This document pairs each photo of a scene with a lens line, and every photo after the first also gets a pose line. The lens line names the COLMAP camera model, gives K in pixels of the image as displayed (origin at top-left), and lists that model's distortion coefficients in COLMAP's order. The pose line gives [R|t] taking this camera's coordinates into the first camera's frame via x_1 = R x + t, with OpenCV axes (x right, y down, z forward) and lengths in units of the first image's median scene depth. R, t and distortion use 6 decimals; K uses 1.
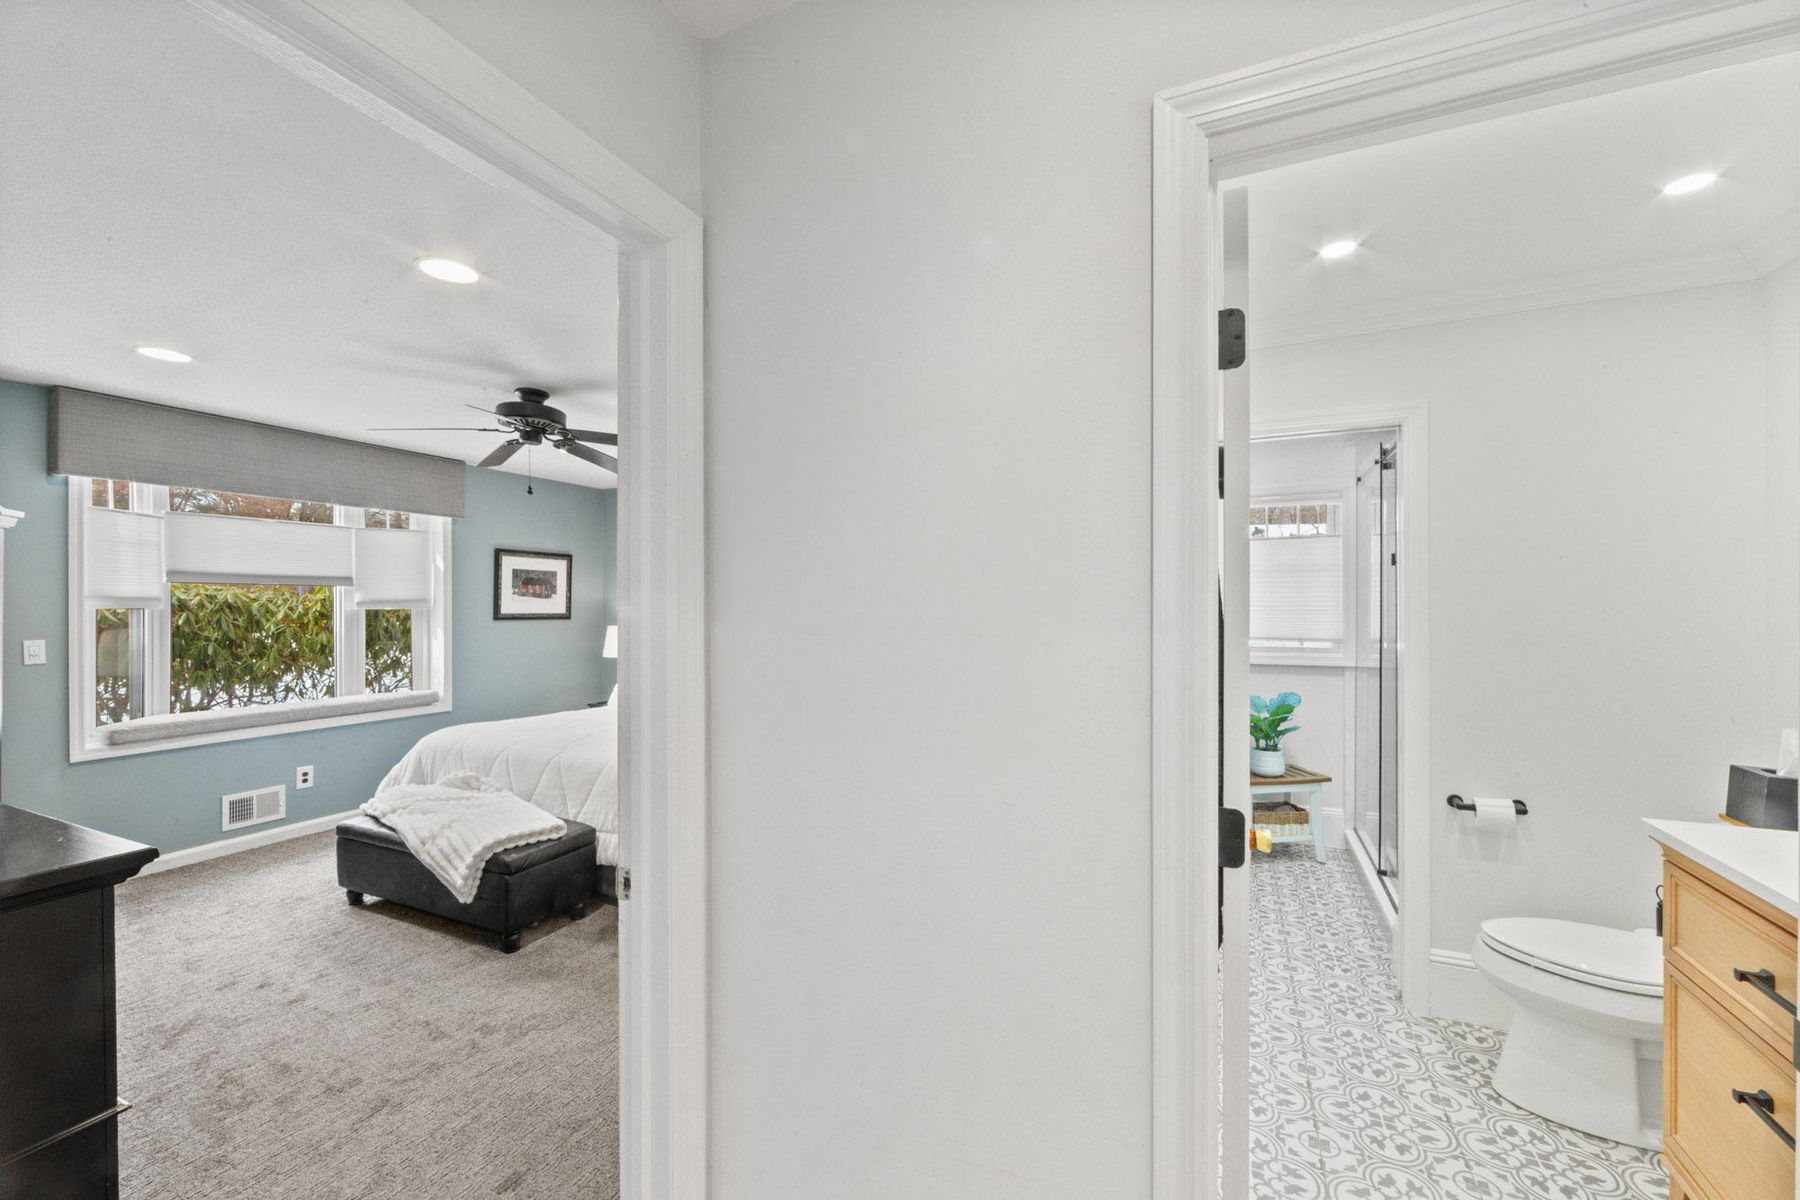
lens RADIAL K [[723.2, 0, 898.6], [0, 723.2, 597.9], [0, 0, 1]] dist [0.001961, 0.000144]
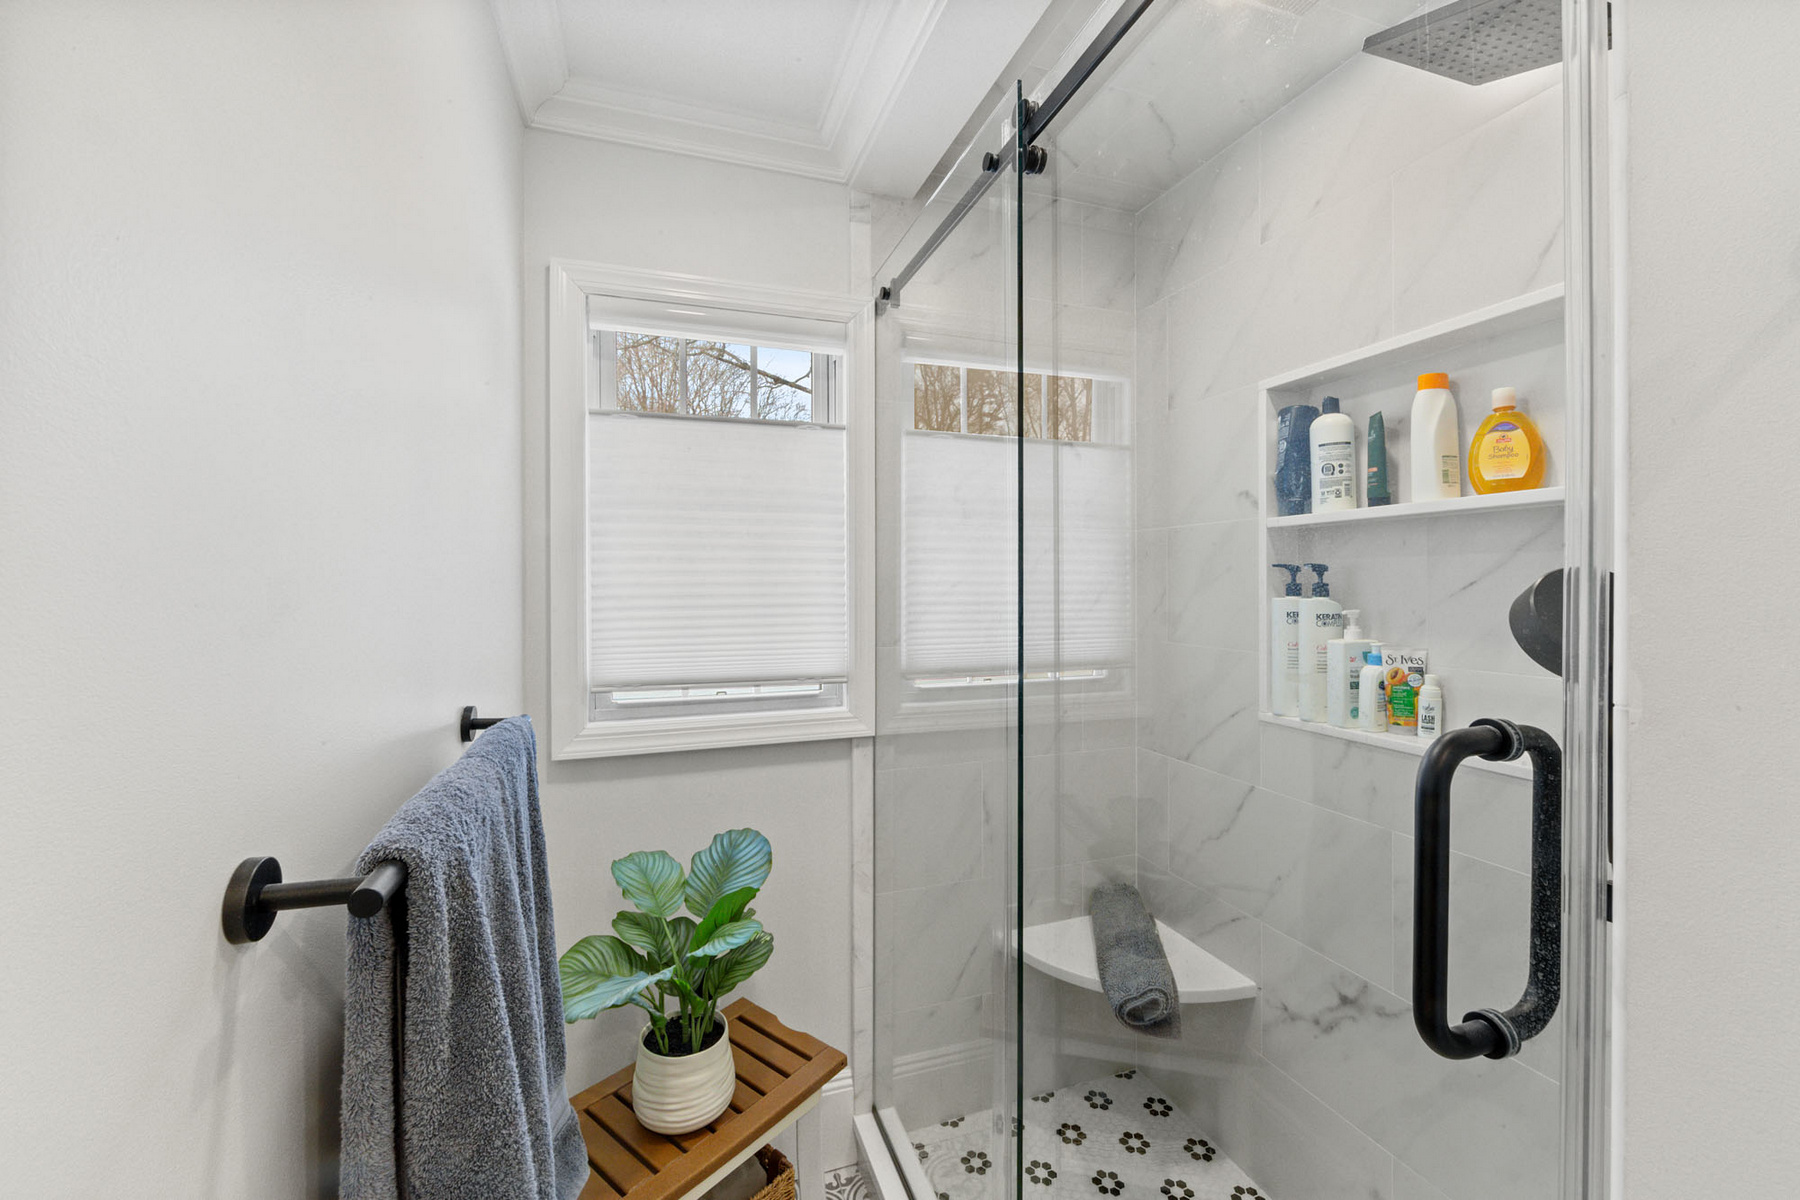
lens RADIAL K [[723.2, 0, 898.6], [0, 723.2, 597.9], [0, 0, 1]] dist [0.001961, 0.000144]
pose [[0.711119, -0.009074, 0.703013, 0.168028], [-0.001263, 0.999899, 0.014183, 0.003300], [-0.703071, -0.010974, 0.711035, 0.339155]]
